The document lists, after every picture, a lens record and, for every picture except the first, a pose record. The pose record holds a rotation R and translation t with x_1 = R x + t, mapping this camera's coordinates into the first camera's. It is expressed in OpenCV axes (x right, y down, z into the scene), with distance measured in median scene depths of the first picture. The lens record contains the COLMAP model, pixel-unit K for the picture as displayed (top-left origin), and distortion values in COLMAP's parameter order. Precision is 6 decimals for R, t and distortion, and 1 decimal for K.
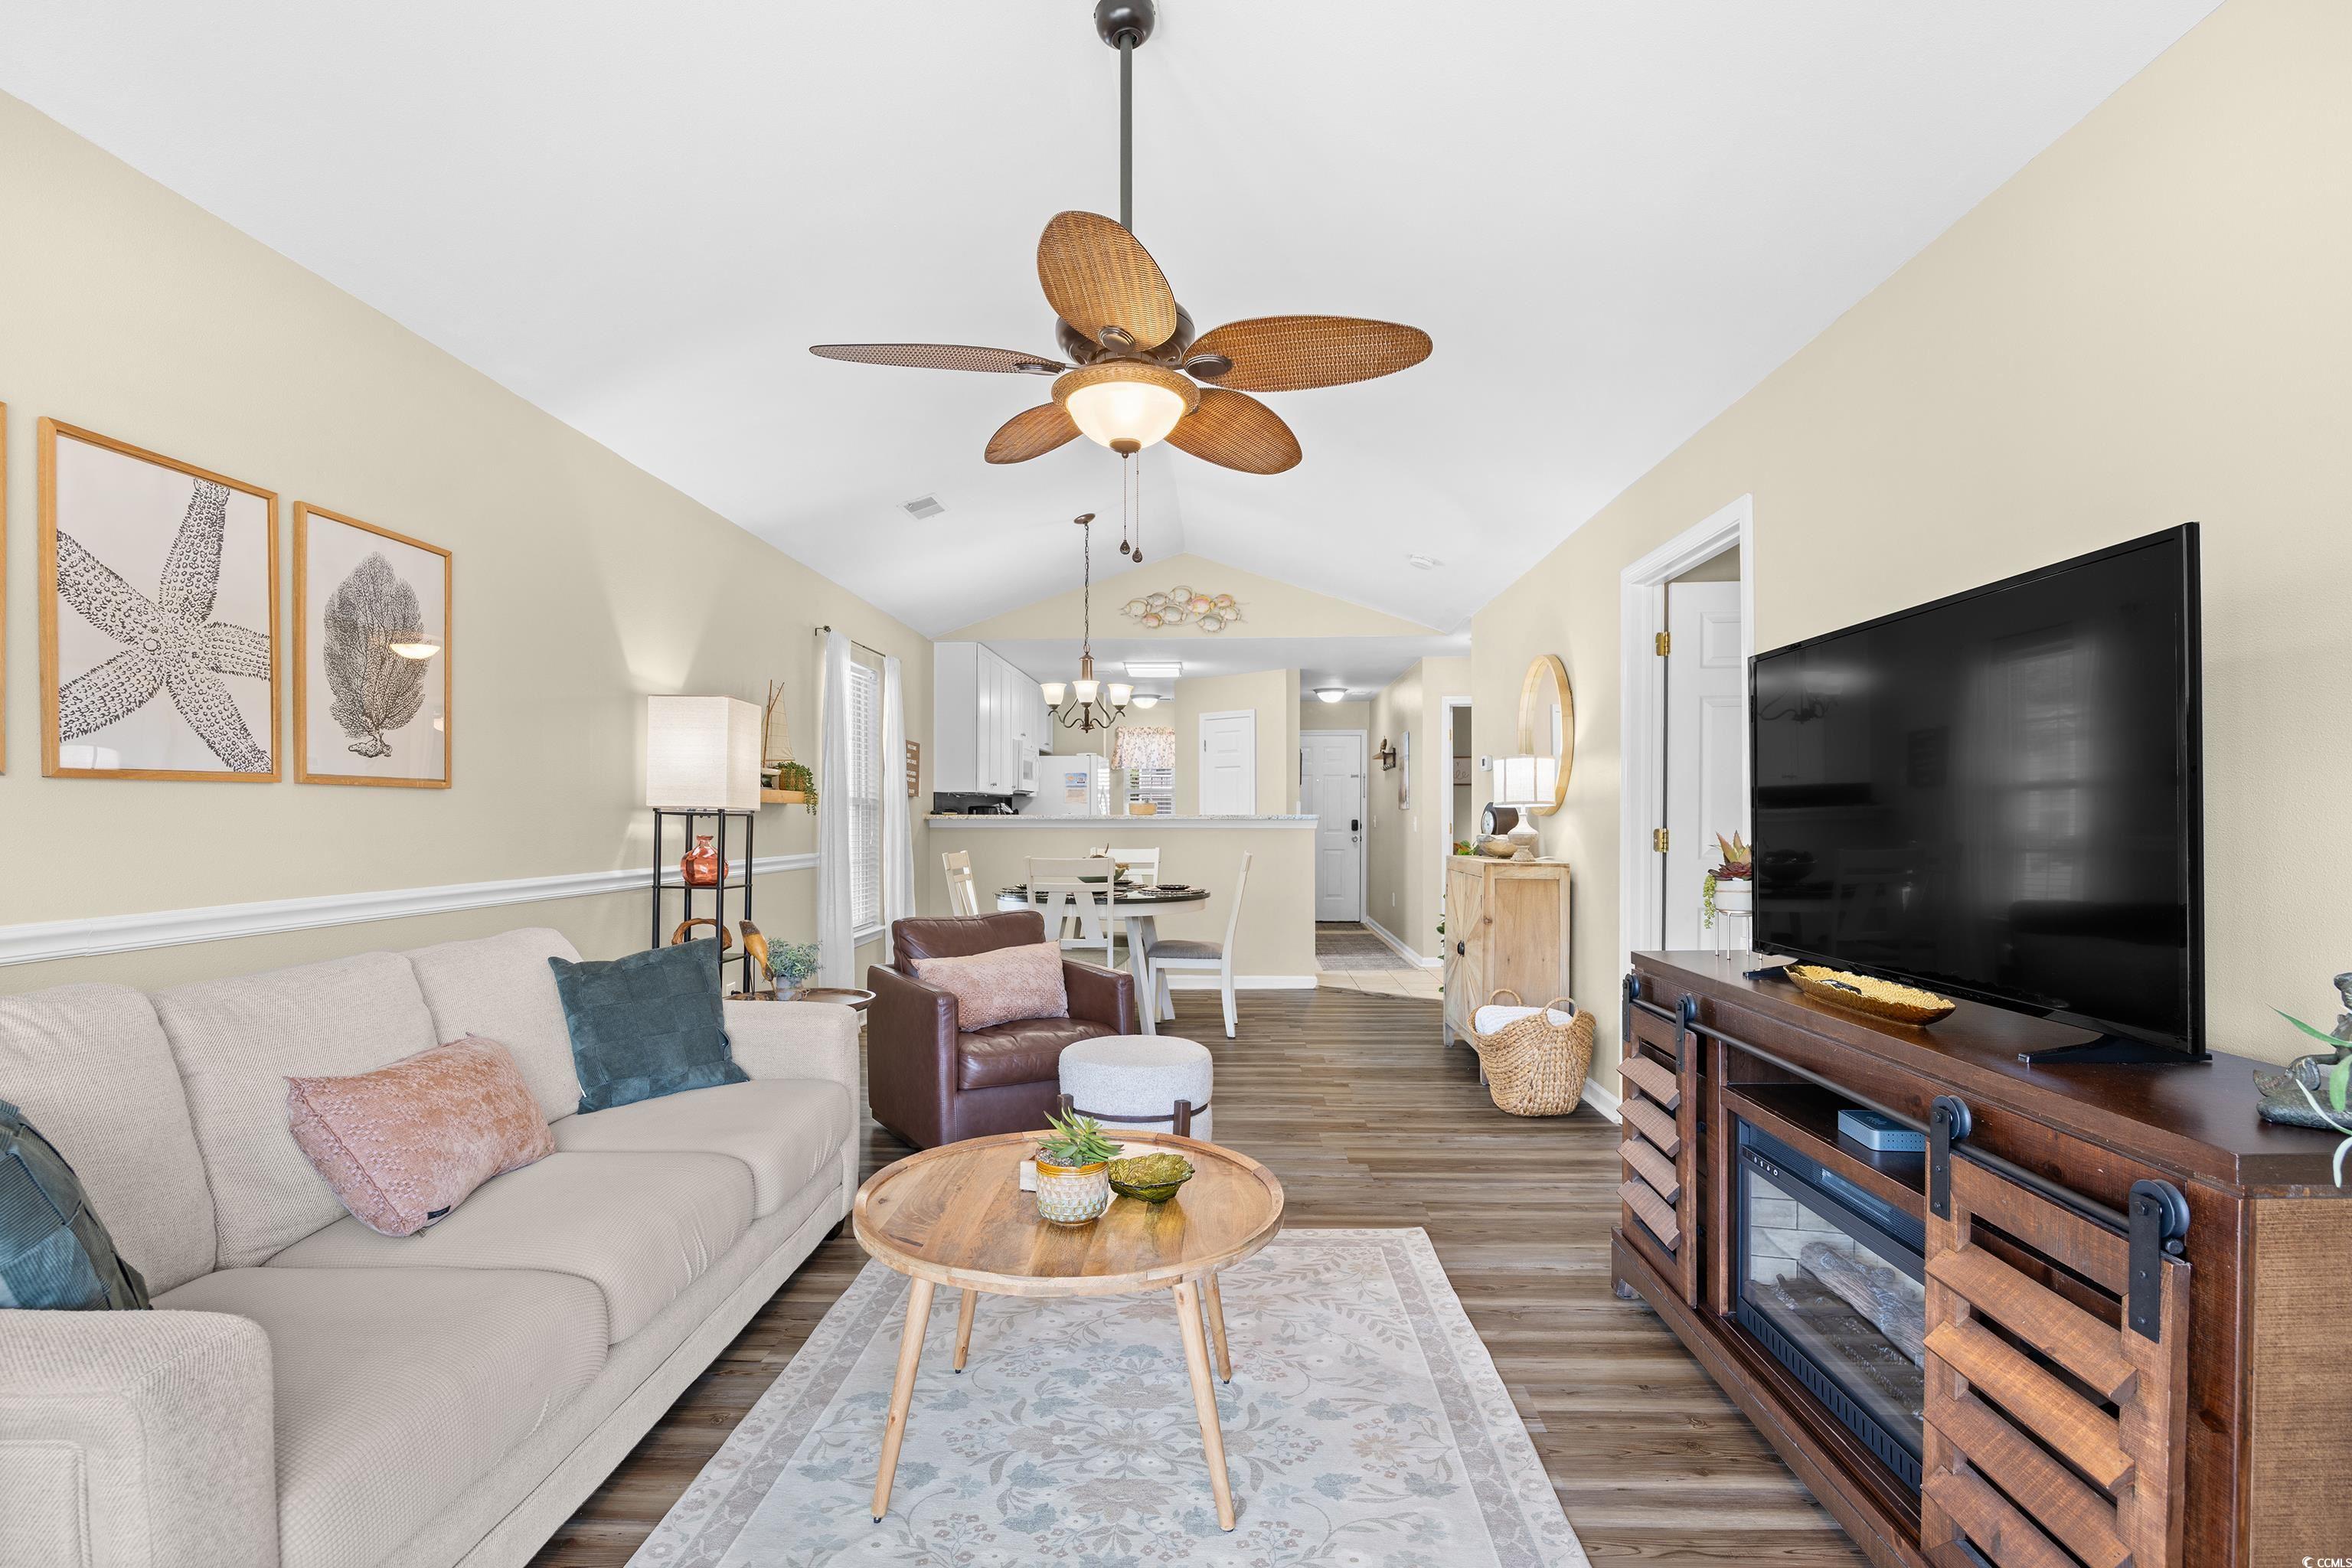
lens RADIAL K [[1098.2, 0, 1183.4], [0, 1098.2, 823.5], [0, 0, 1]] dist [-0.018756, 0.002612]
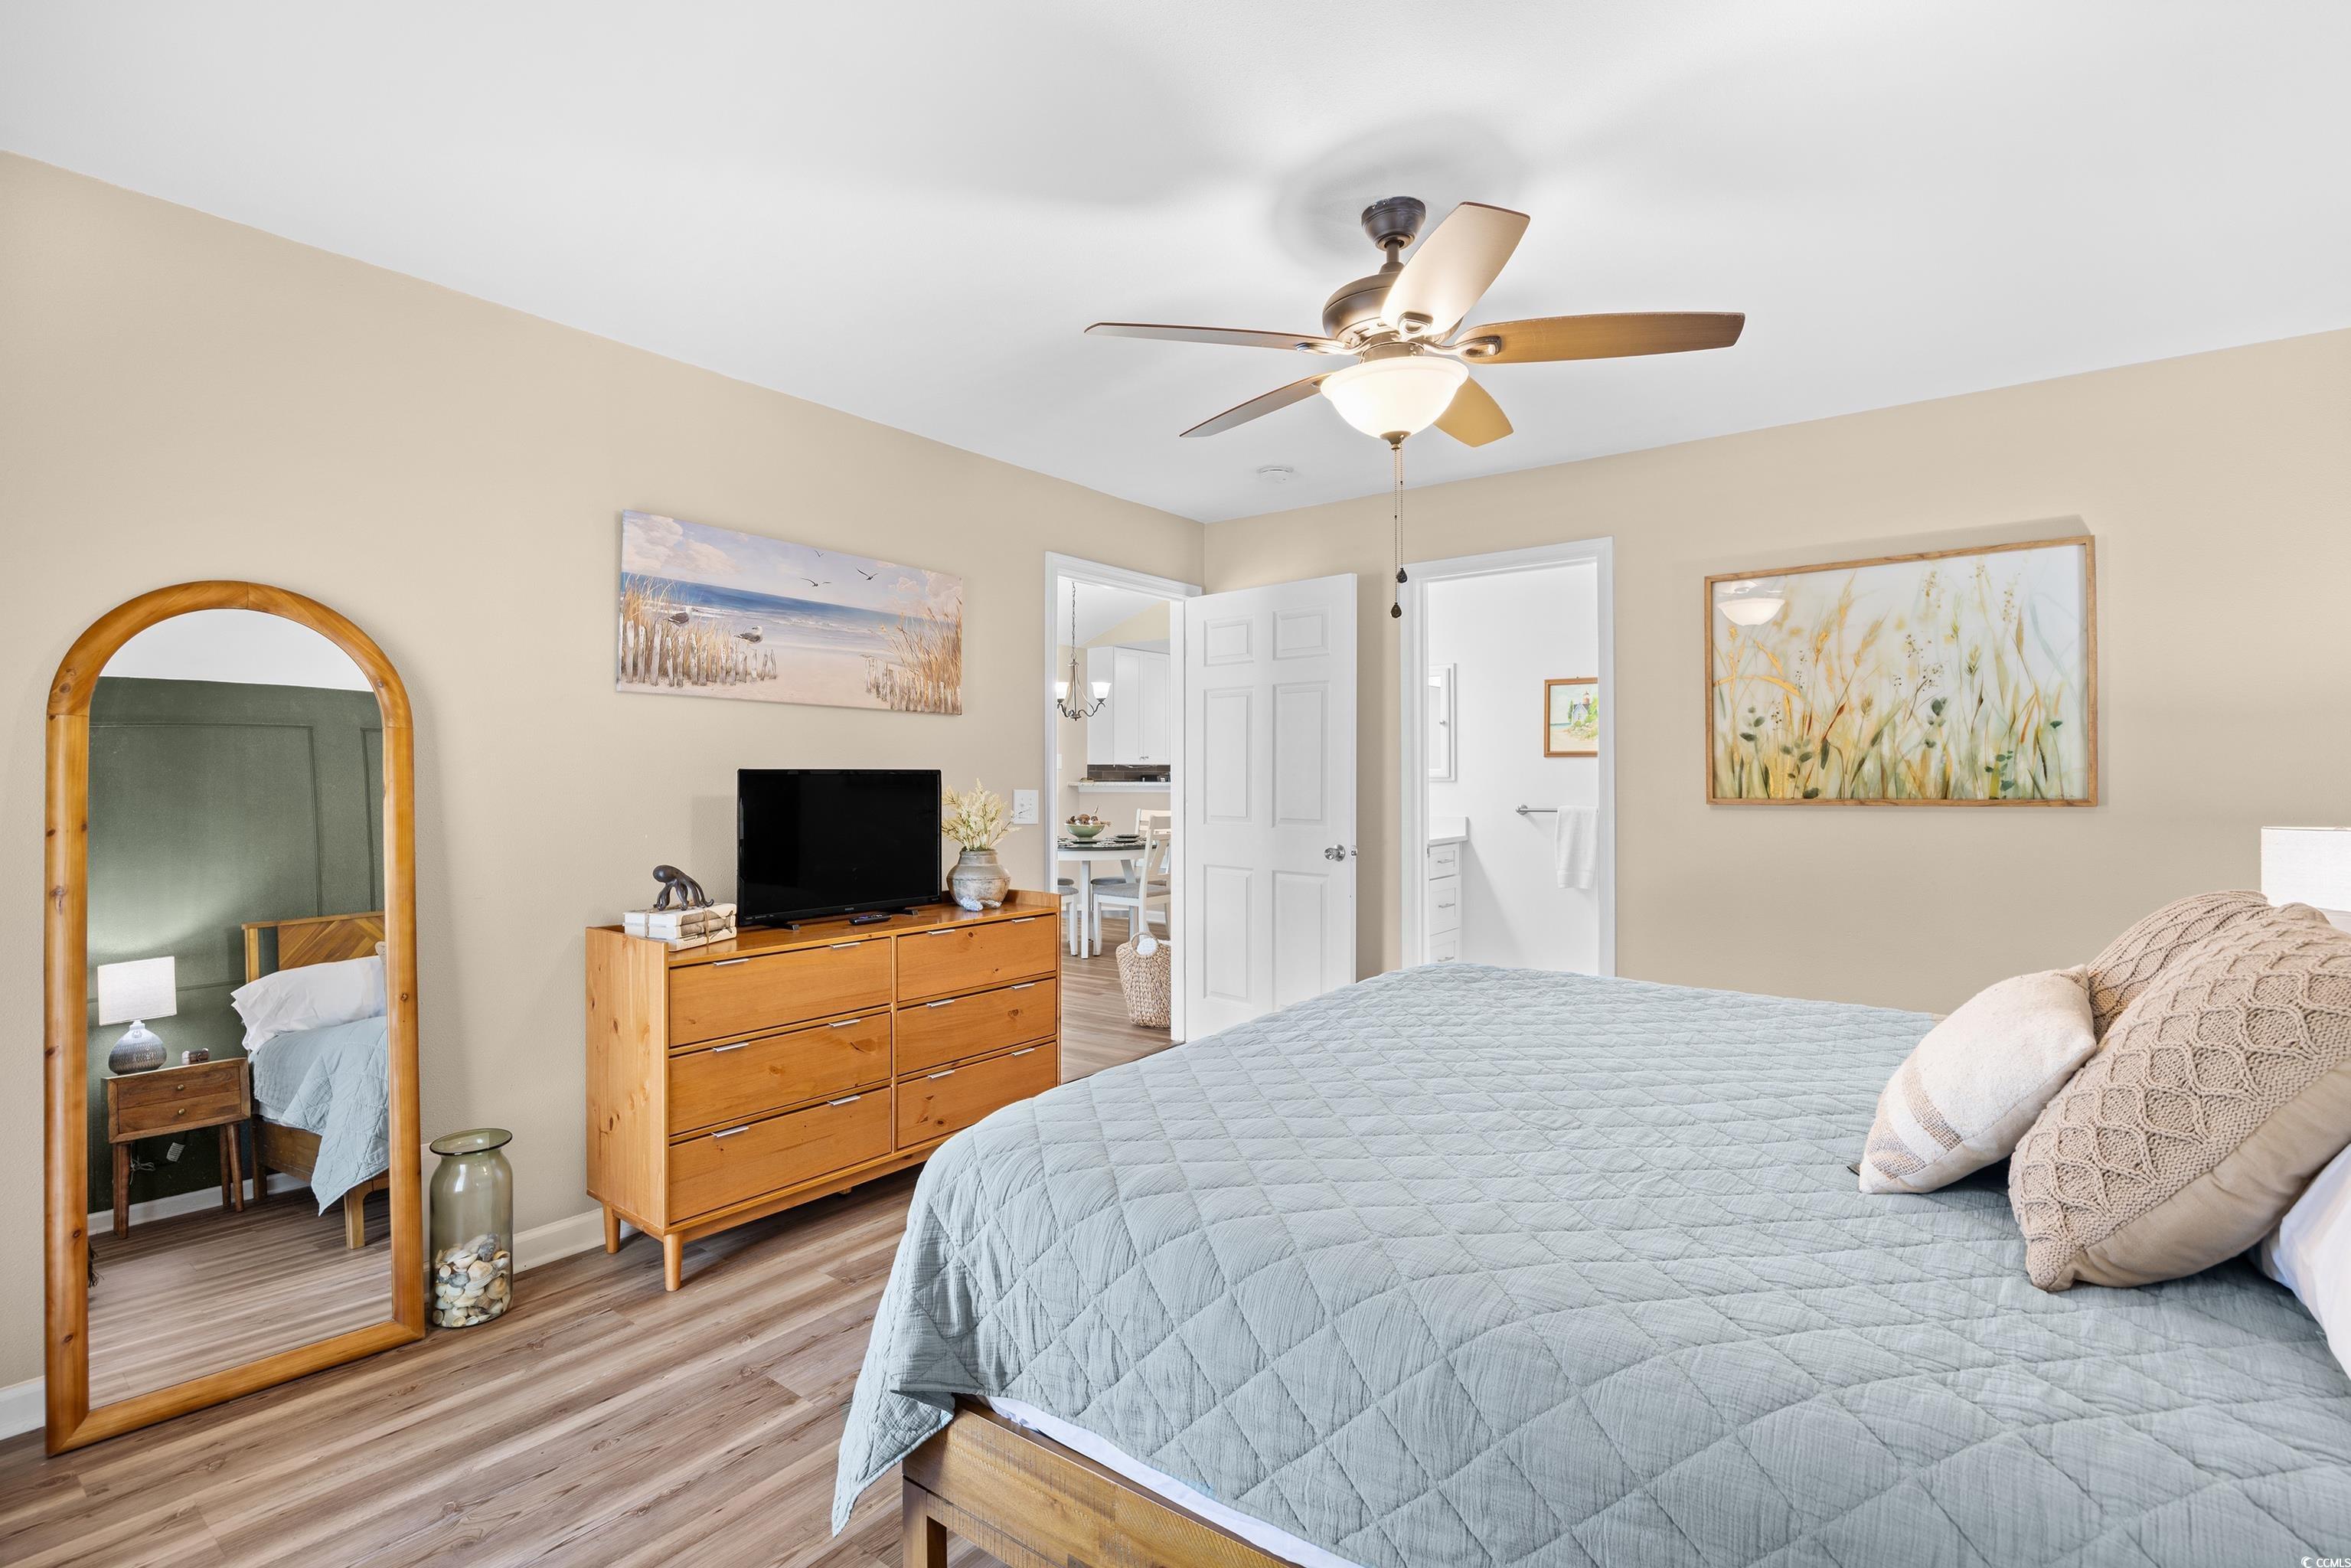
lens RADIAL K [[1079.4, 0, 1172.6], [0, 1079.4, 766.4], [0, 0, 1]] dist [-0.016854, 0.001451]
pose [[0.823388, -0.004478, -0.567461, 1.289948], [-0.004344, 0.999890, -0.014193, -0.017328], [0.567462, 0.014151, 0.823278, -0.013036]]
